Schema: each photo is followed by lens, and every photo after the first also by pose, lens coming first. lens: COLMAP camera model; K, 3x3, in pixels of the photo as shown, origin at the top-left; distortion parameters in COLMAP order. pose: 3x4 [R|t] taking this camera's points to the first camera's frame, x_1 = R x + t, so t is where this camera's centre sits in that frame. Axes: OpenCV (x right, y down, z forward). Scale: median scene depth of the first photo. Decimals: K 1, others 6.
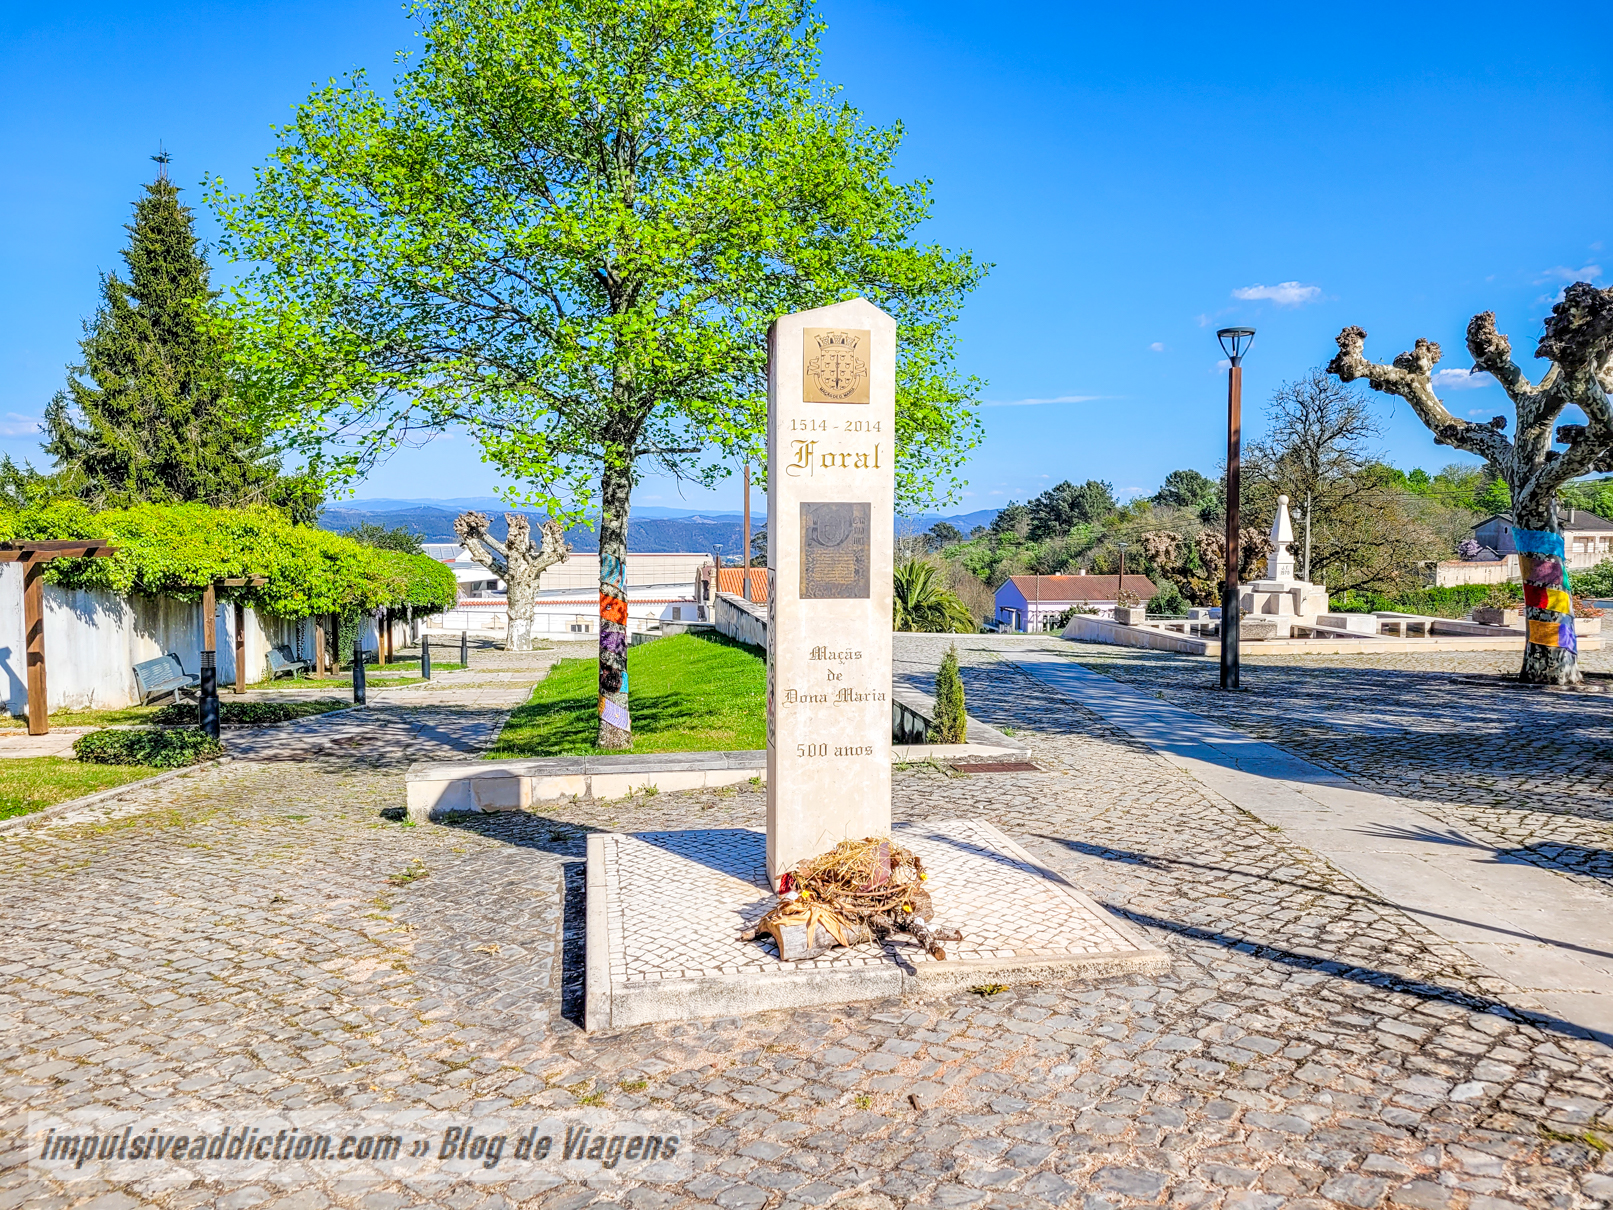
lens RADIAL K [[1239.8, 0, 801.0], [0, 1239.8, 603.9], [0, 0, 1]] dist [0.015469, -0.006419]
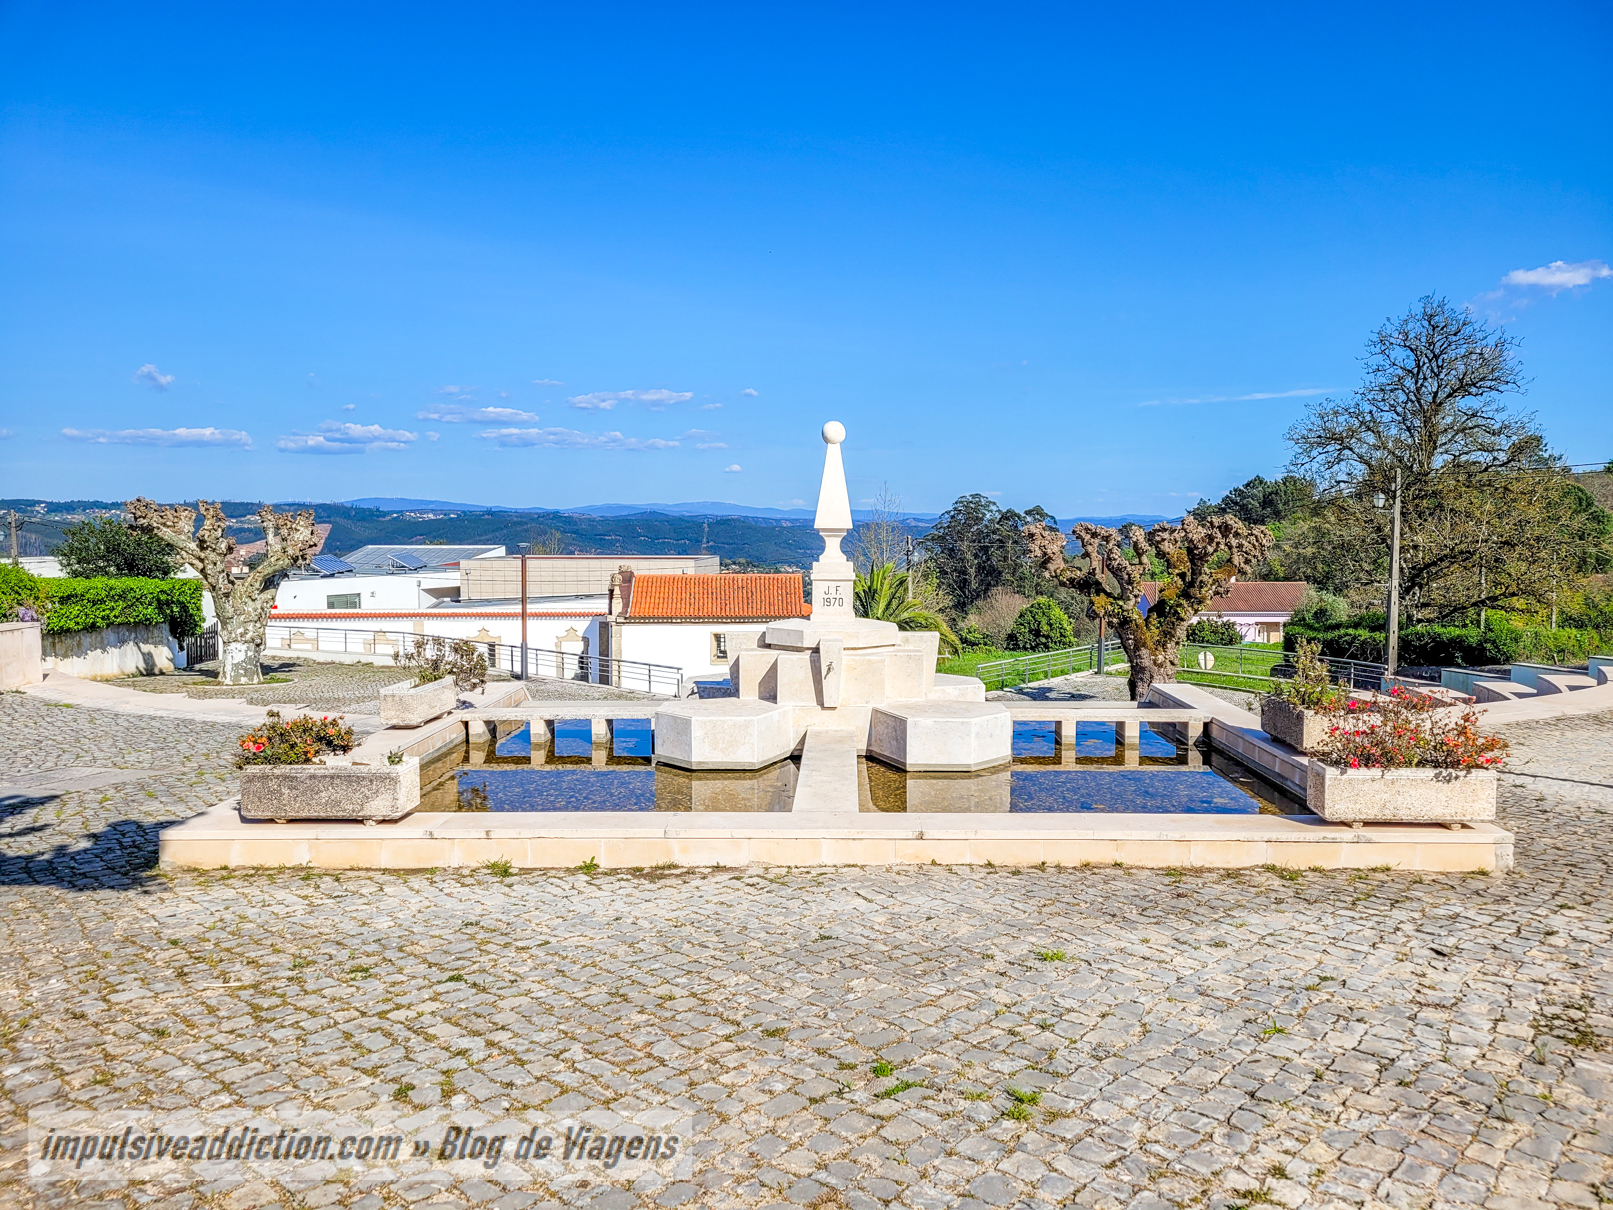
lens RADIAL K [[1239.8, 0, 812.0], [0, 1239.8, 602.9], [0, 0, 1]] dist [0.015469, -0.006419]
pose [[0.986215, 0.009924, -0.165173, 0.219988], [-0.010292, 0.999946, -0.001372, -0.011713], [0.165151, 0.003053, 0.986264, 0.281383]]
